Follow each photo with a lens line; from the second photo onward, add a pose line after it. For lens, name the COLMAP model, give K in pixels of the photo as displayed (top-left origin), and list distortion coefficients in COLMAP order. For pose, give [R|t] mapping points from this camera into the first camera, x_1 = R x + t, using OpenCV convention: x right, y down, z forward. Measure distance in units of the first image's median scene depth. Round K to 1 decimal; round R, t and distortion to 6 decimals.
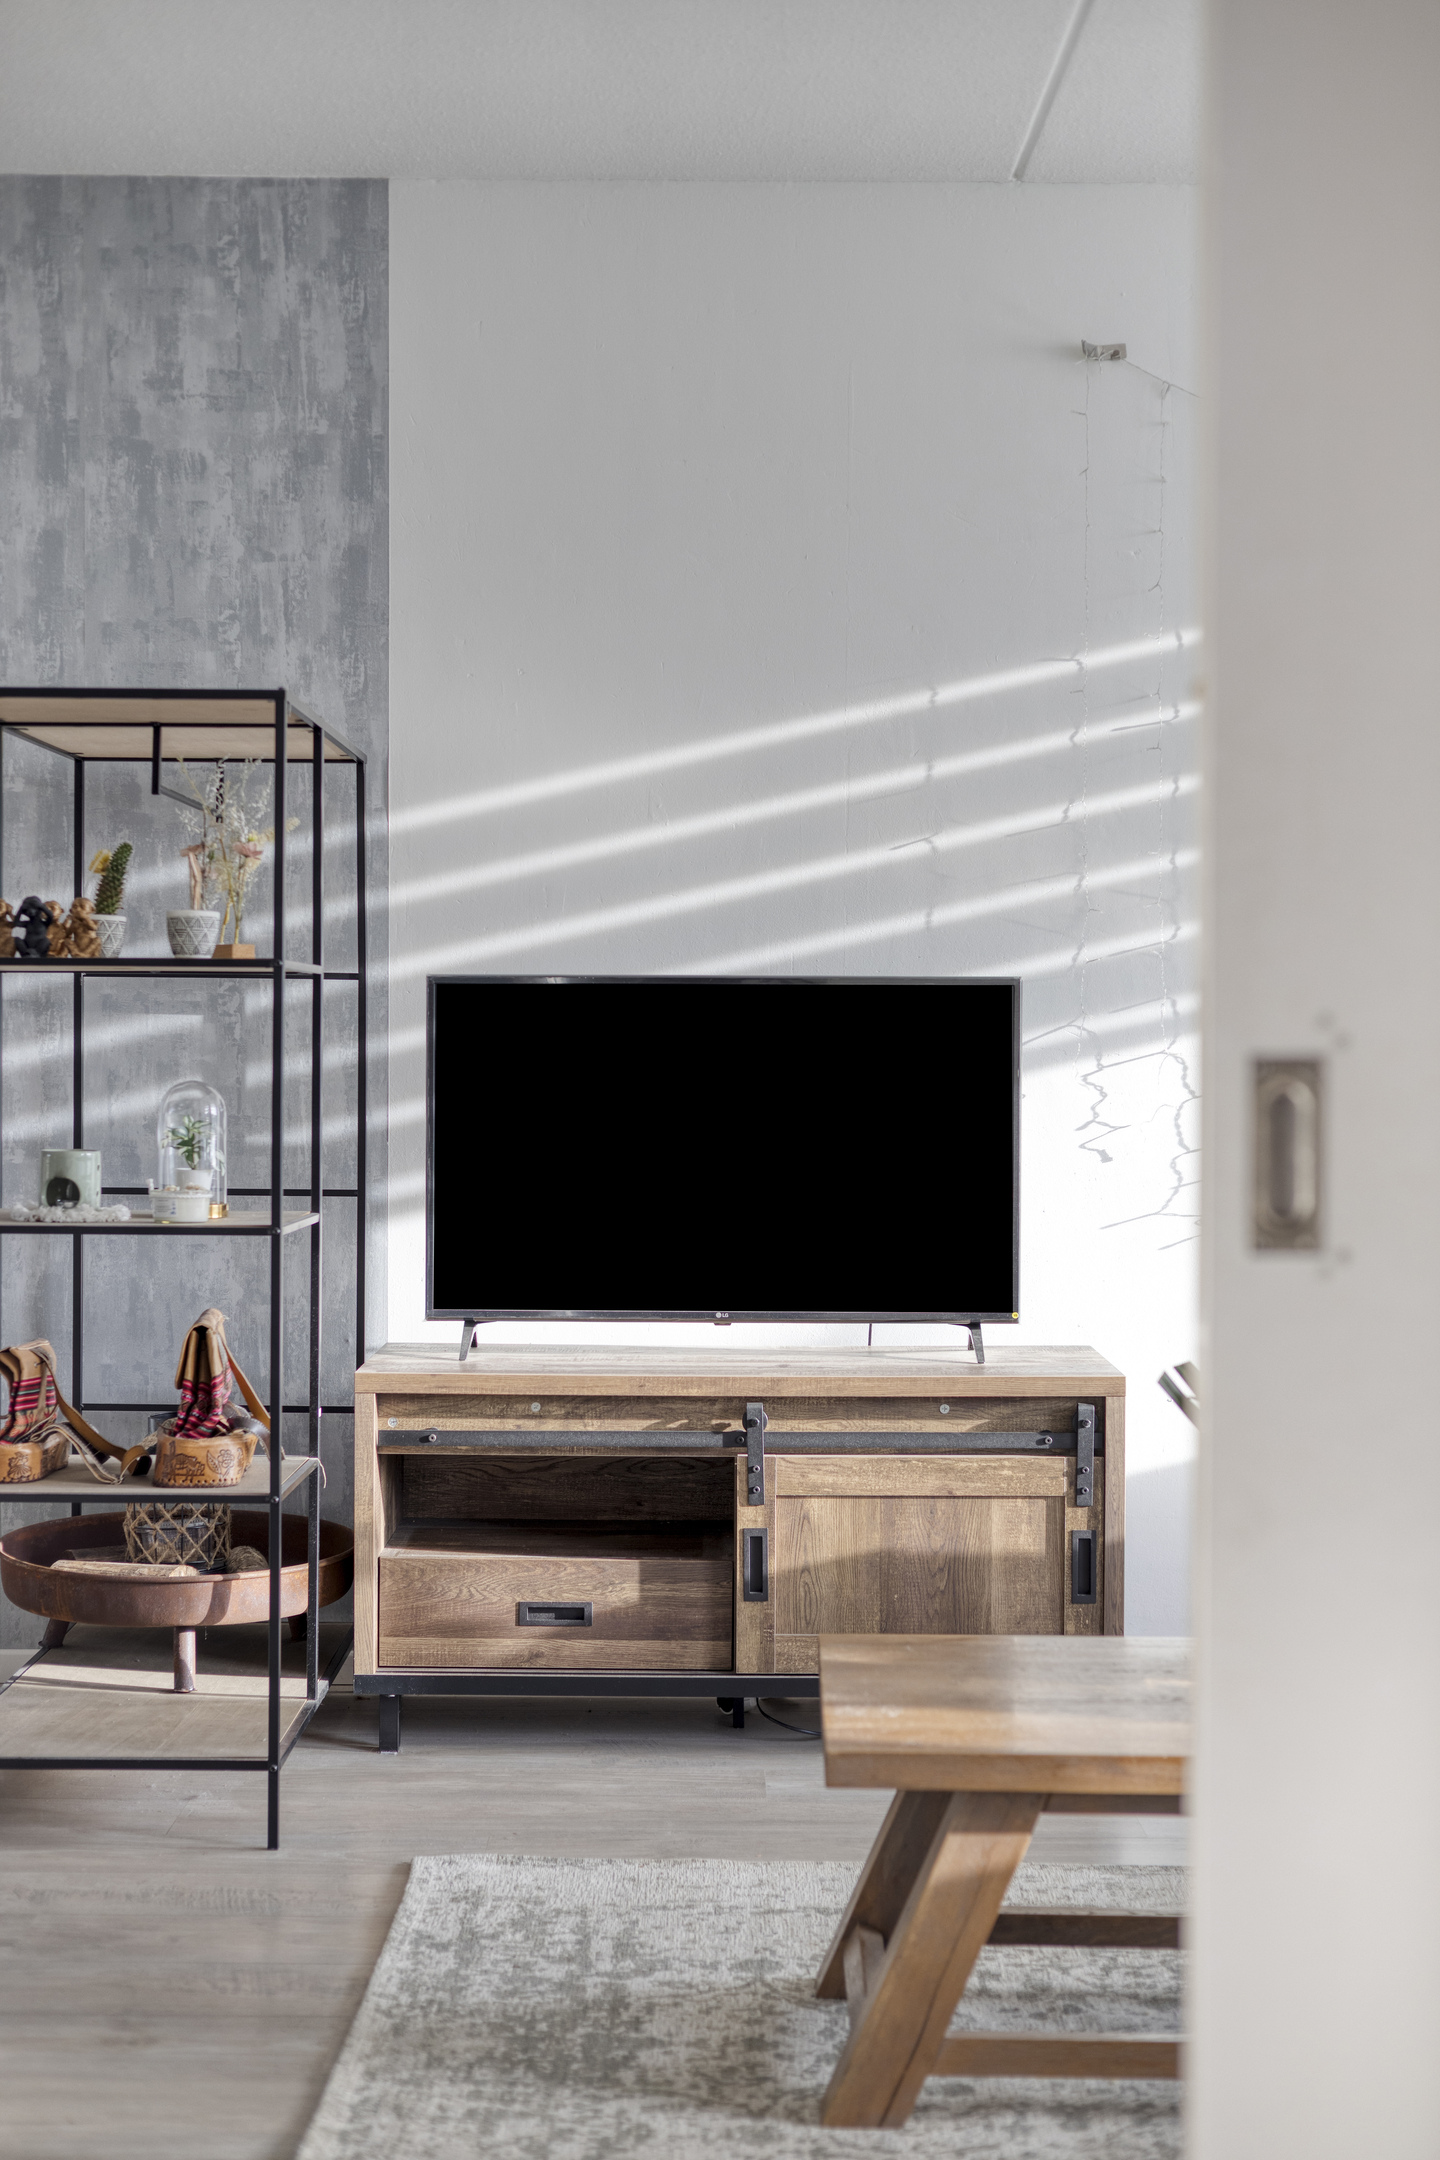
lens RADIAL K [[3039.5, 0, 721.4], [0, 3039.5, 1071.5], [0, 0, 1]] dist [0.036890, 0.000000]
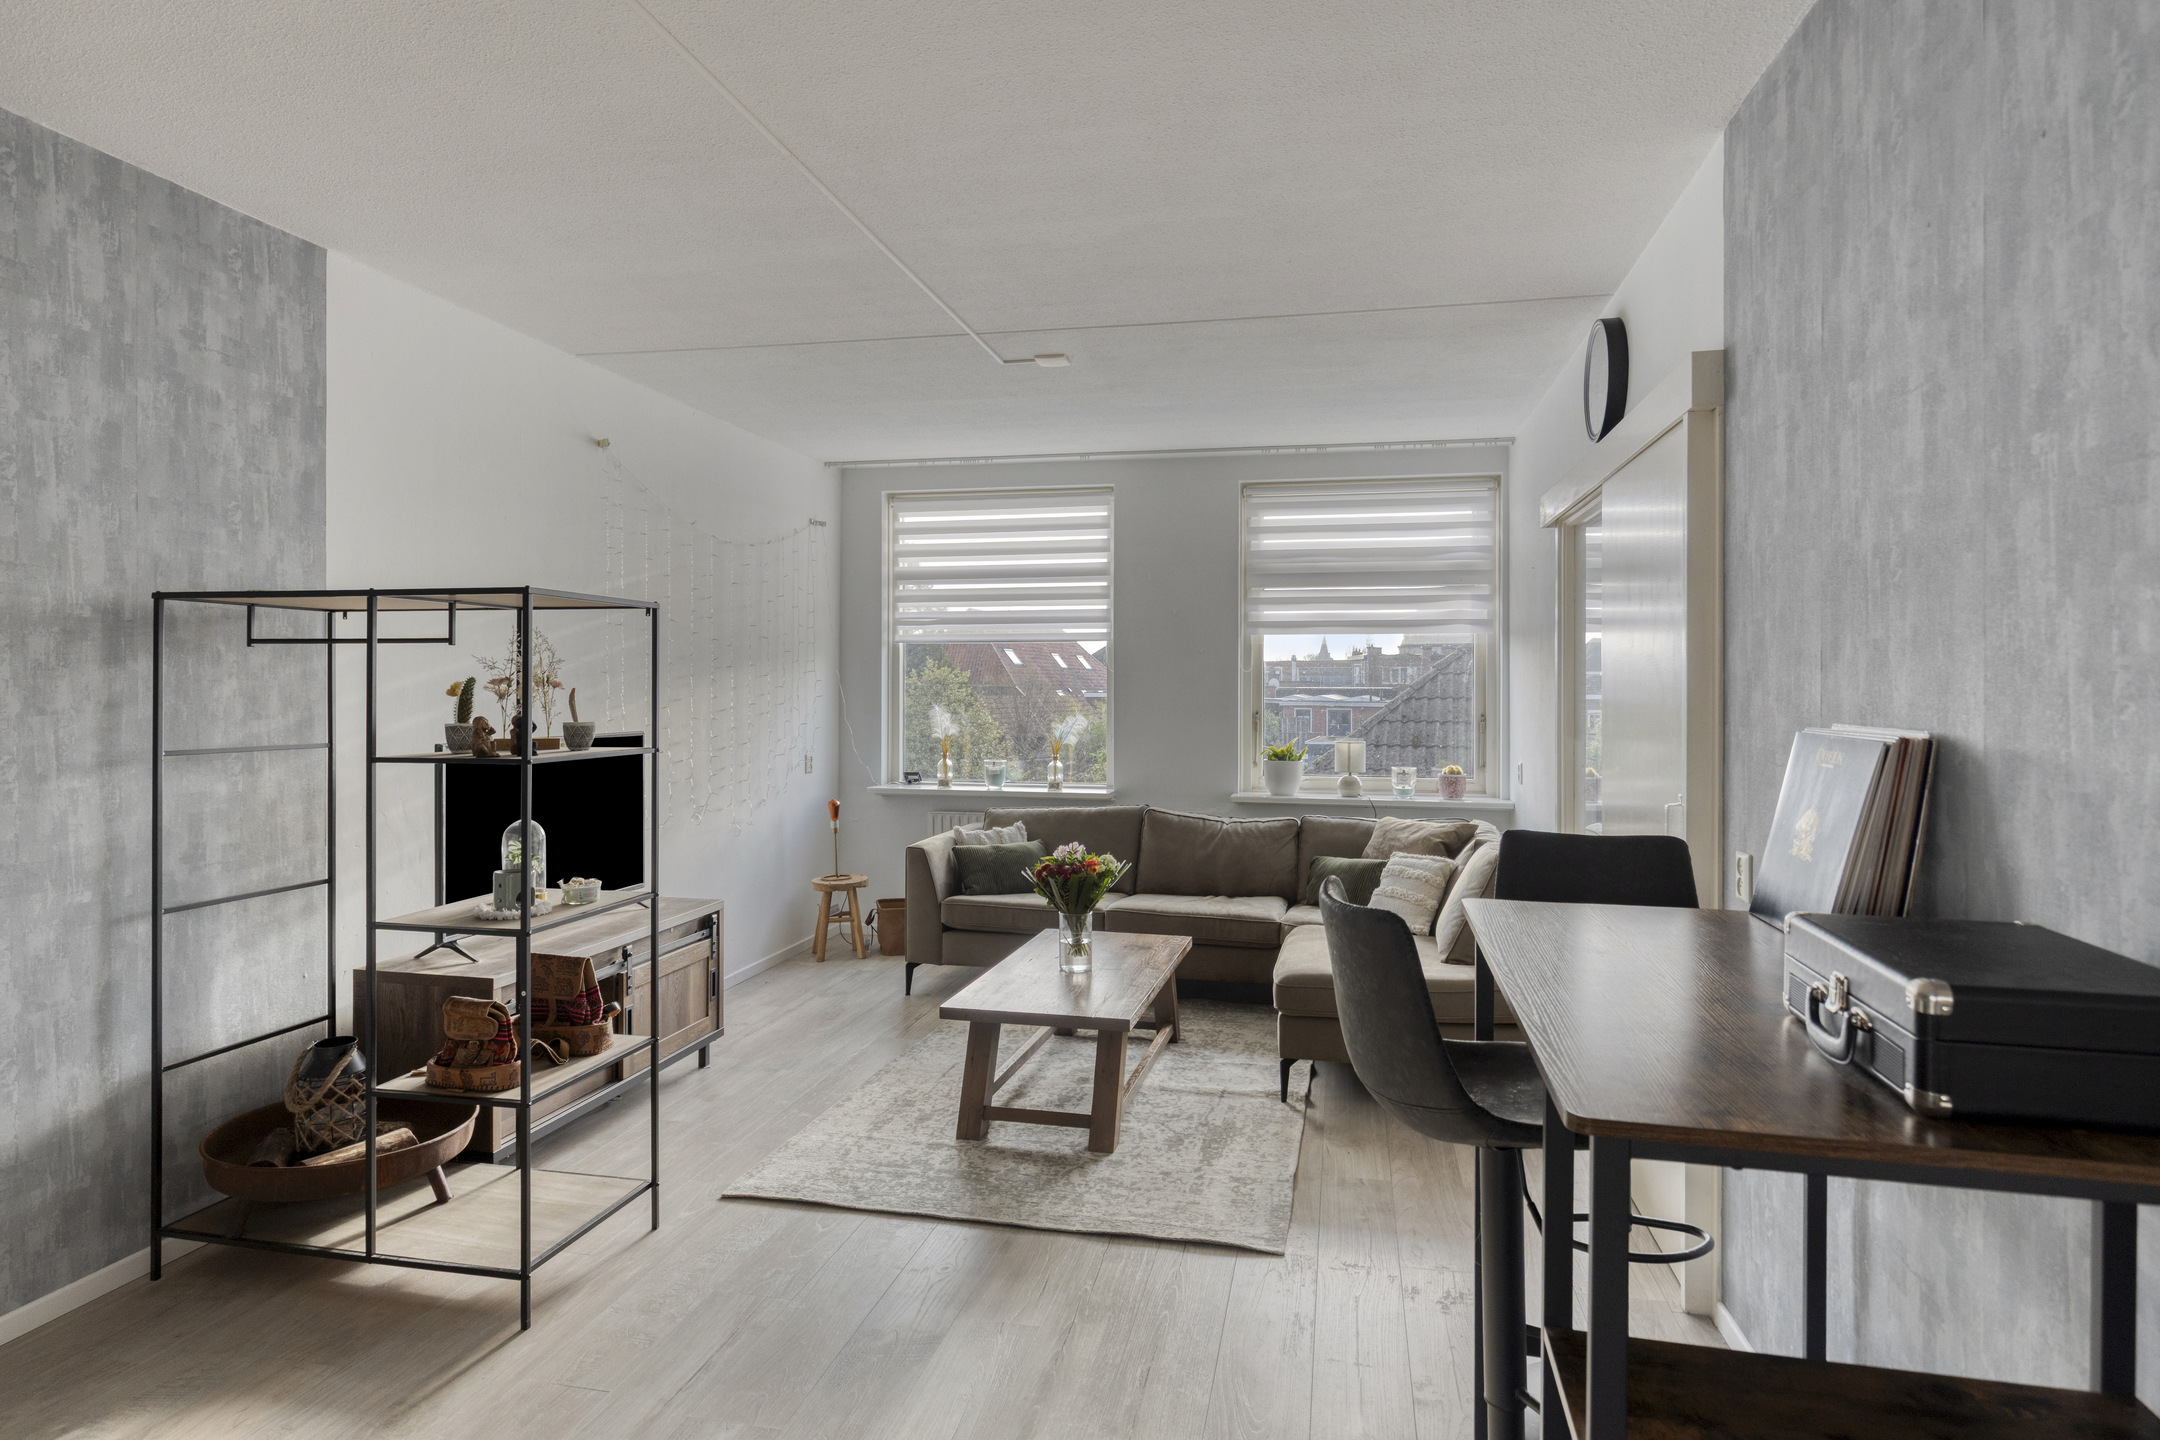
lens RADIAL K [[1206.8, 0, 1075.4], [0, 1206.8, 690.9], [0, 0, 1]] dist [-0.001087, 0.000865]
pose [[0.198107, -0.009883, 0.980130, -0.655484], [0.009831, 0.999919, 0.008096, -0.060531], [-0.980131, 0.008032, 0.198188, 0.485819]]
